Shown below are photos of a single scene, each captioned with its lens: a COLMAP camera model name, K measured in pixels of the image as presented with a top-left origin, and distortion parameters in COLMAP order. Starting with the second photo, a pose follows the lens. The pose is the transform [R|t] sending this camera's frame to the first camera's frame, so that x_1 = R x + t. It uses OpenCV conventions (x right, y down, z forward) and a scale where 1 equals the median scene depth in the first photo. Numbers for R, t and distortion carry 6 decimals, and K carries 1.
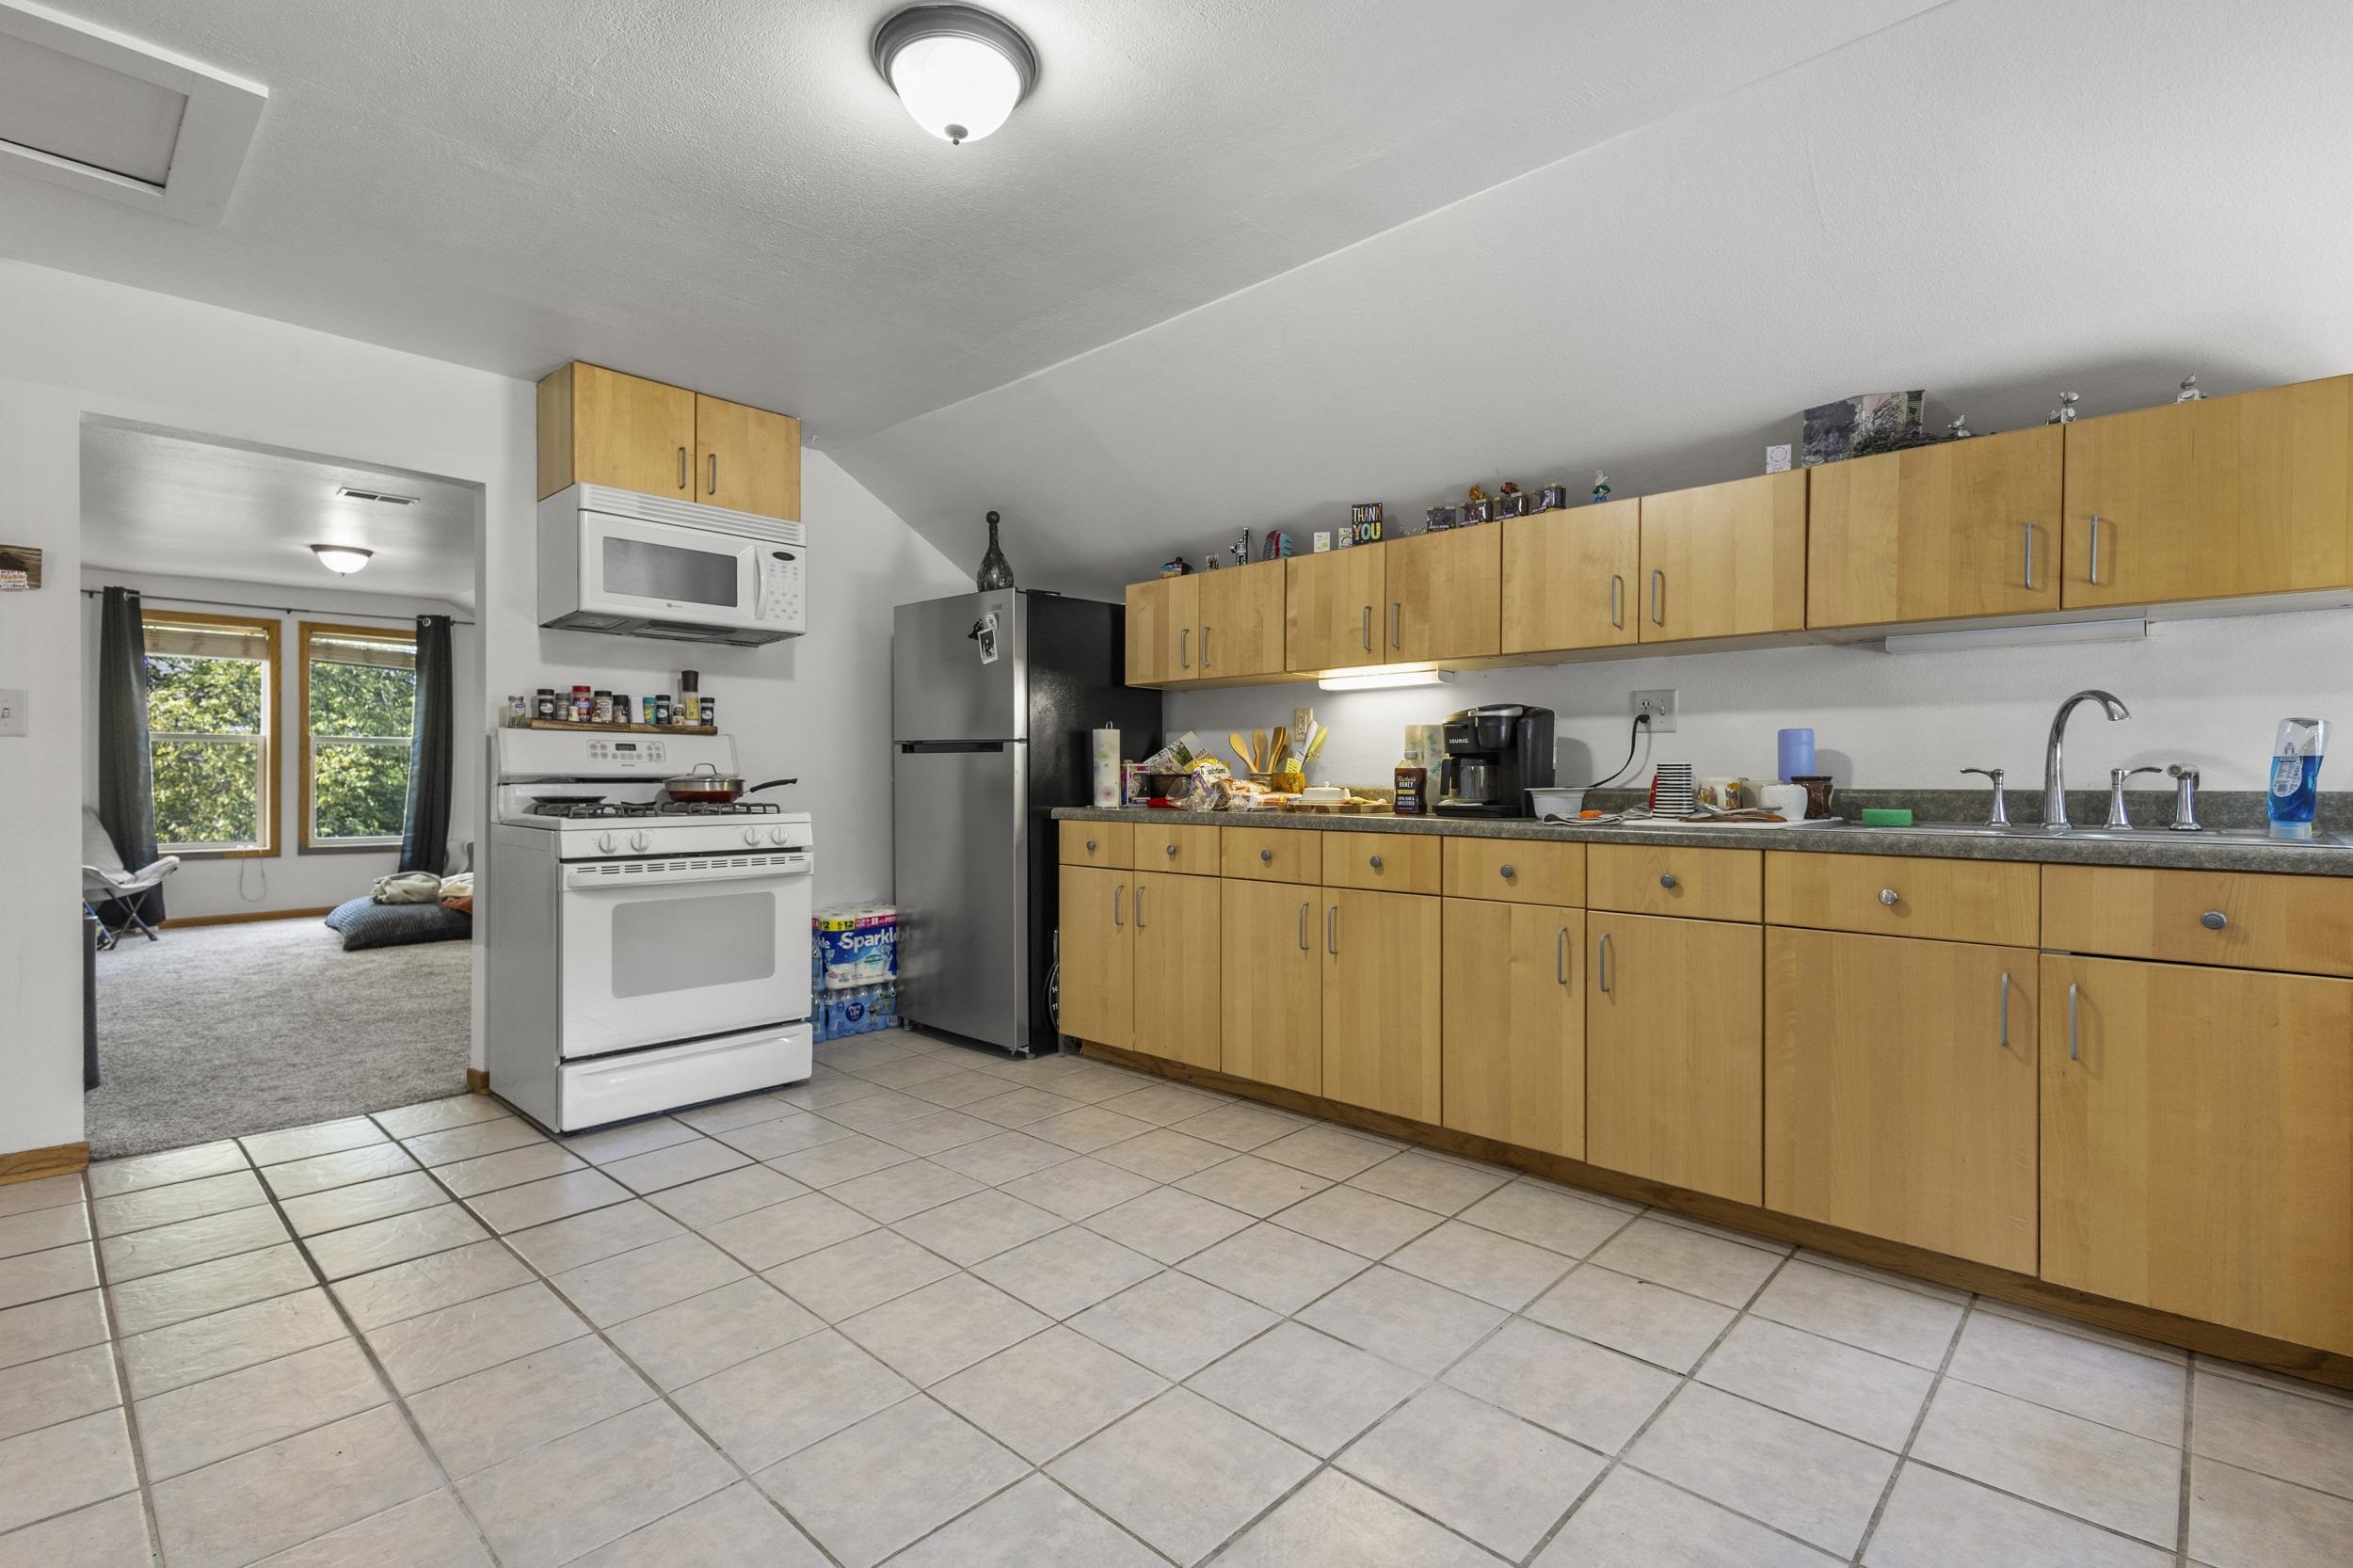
lens RADIAL K [[1075.6, 0, 1176.8], [0, 1075.6, 787.6], [0, 0, 1]] dist [0.002104, -0.000142]
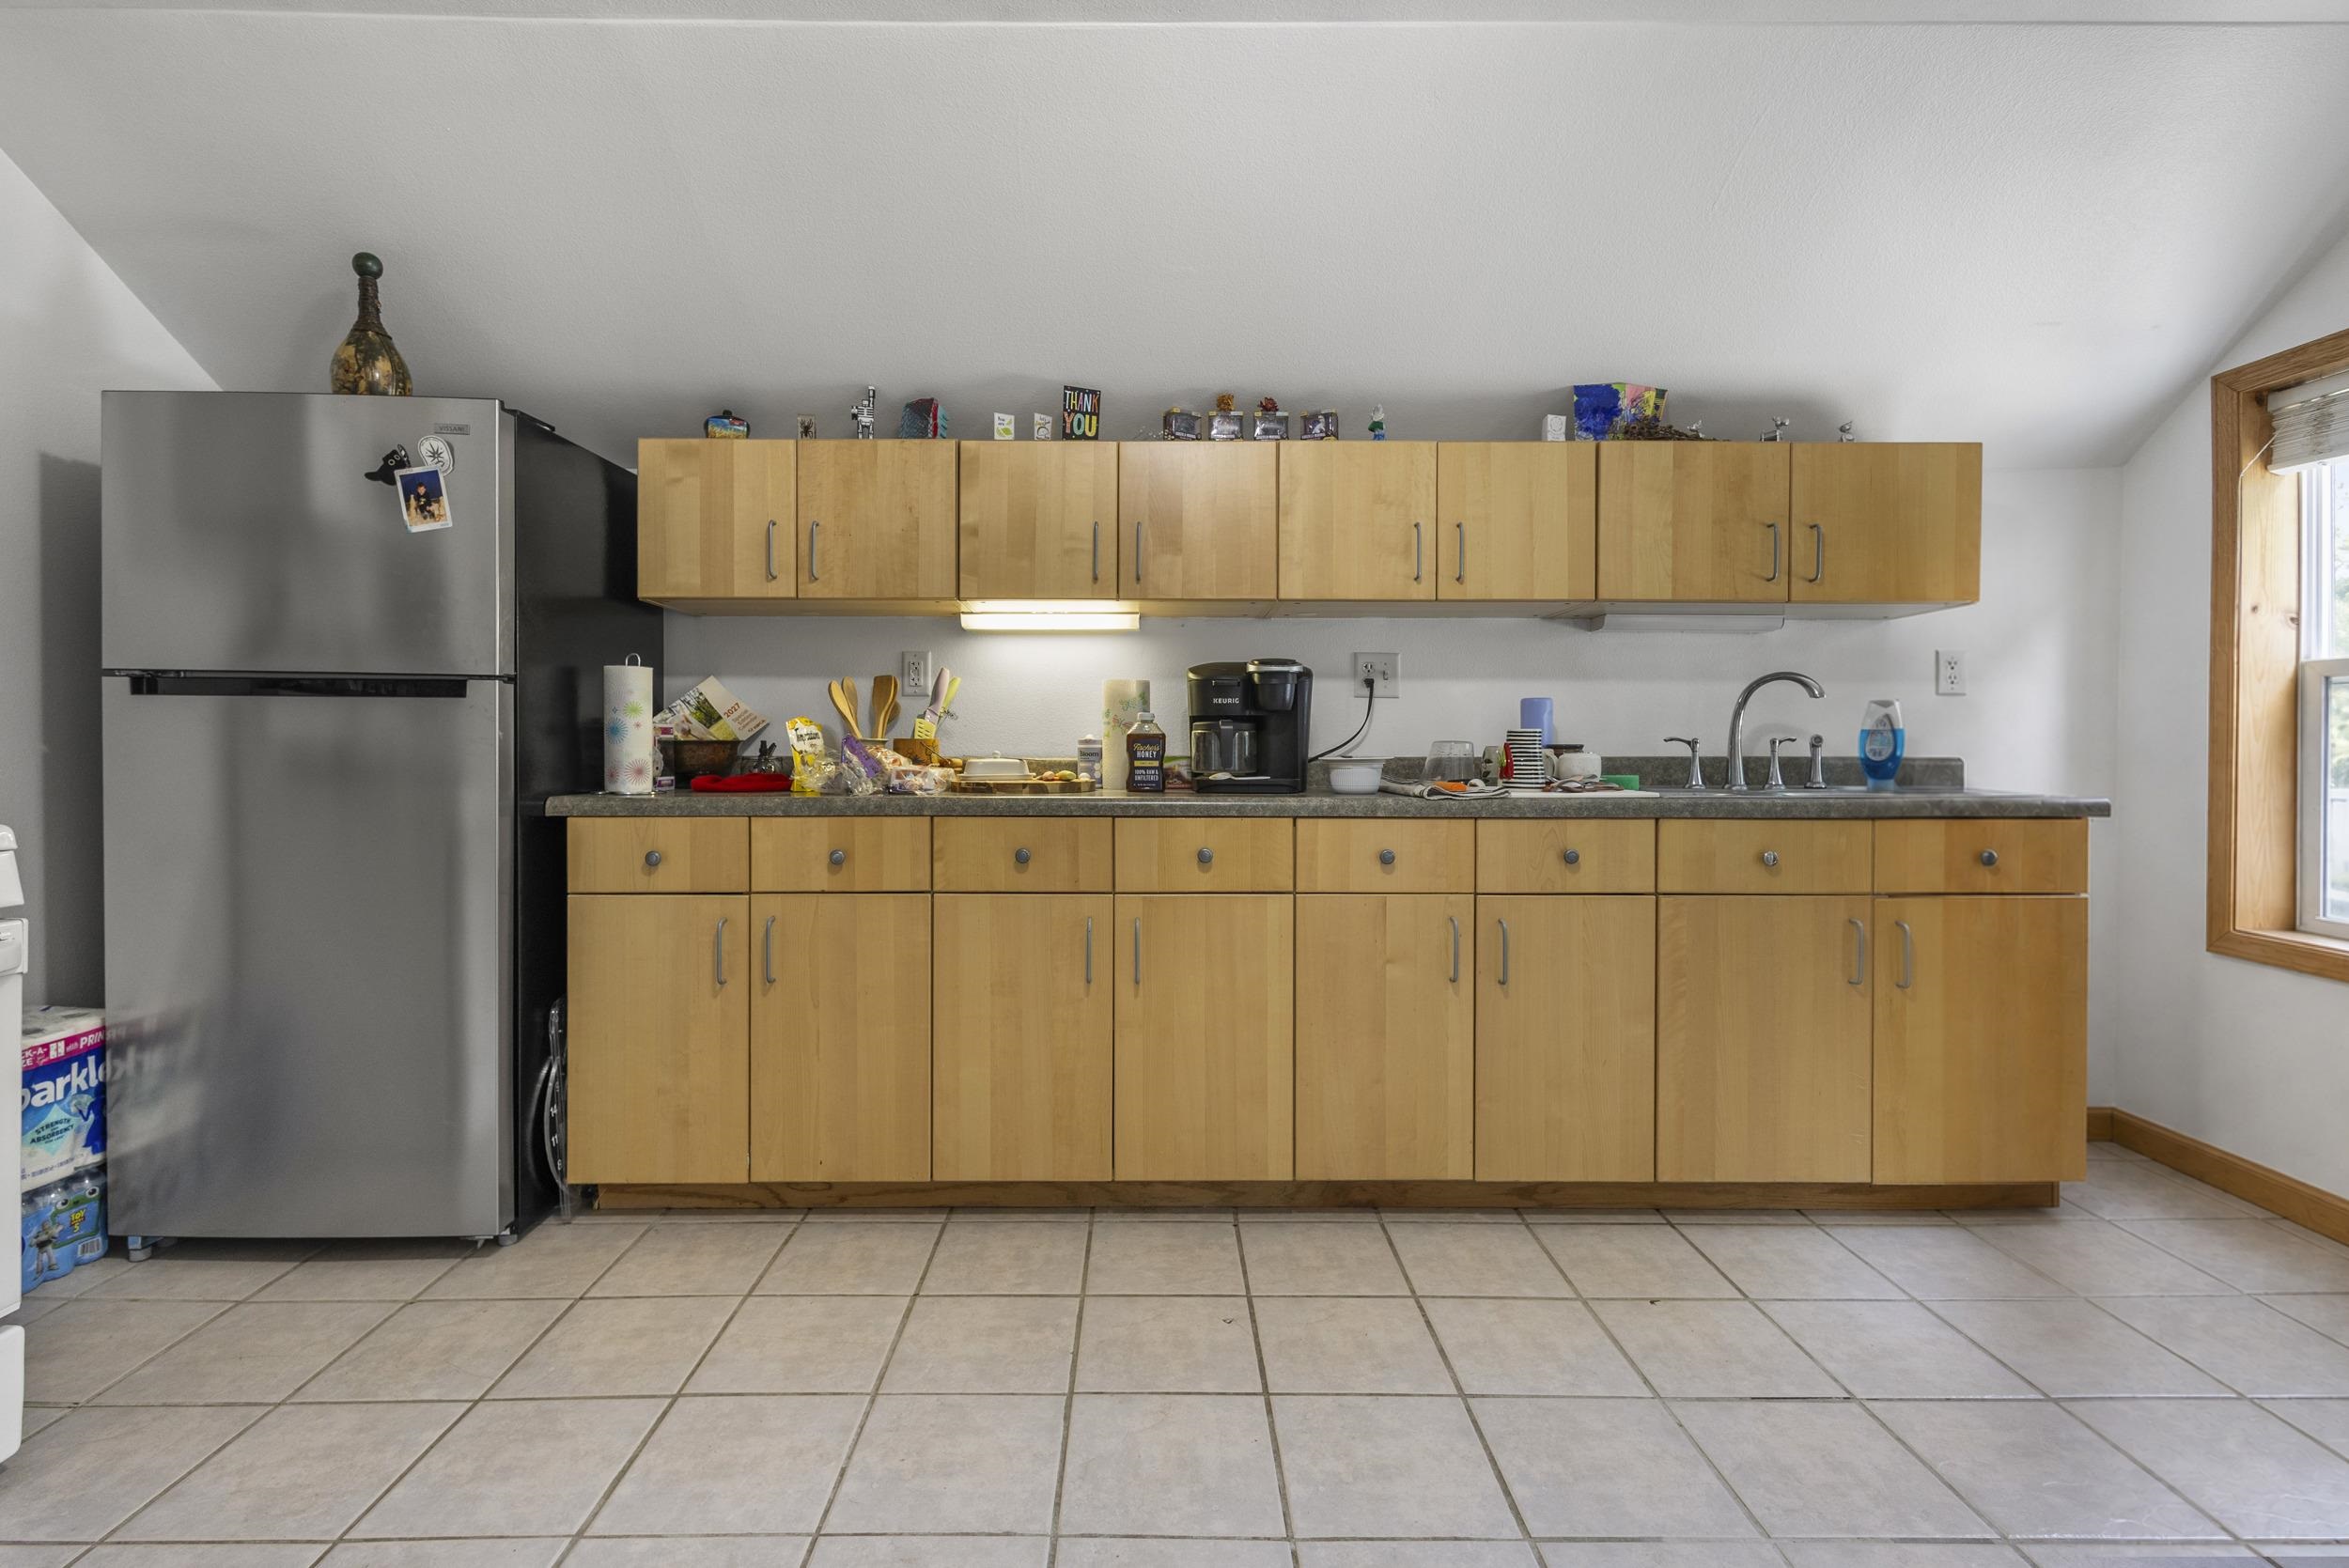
lens RADIAL K [[1107.8, 0, 1162.9], [0, 1107.8, 755.8], [0, 0, 1]] dist [0.003581, 0.000233]
pose [[0.725363, -0.004889, 0.688349, -0.358670], [0.006078, 0.999981, 0.000698, -0.002304], [-0.688340, 0.003678, 0.725379, 0.427711]]
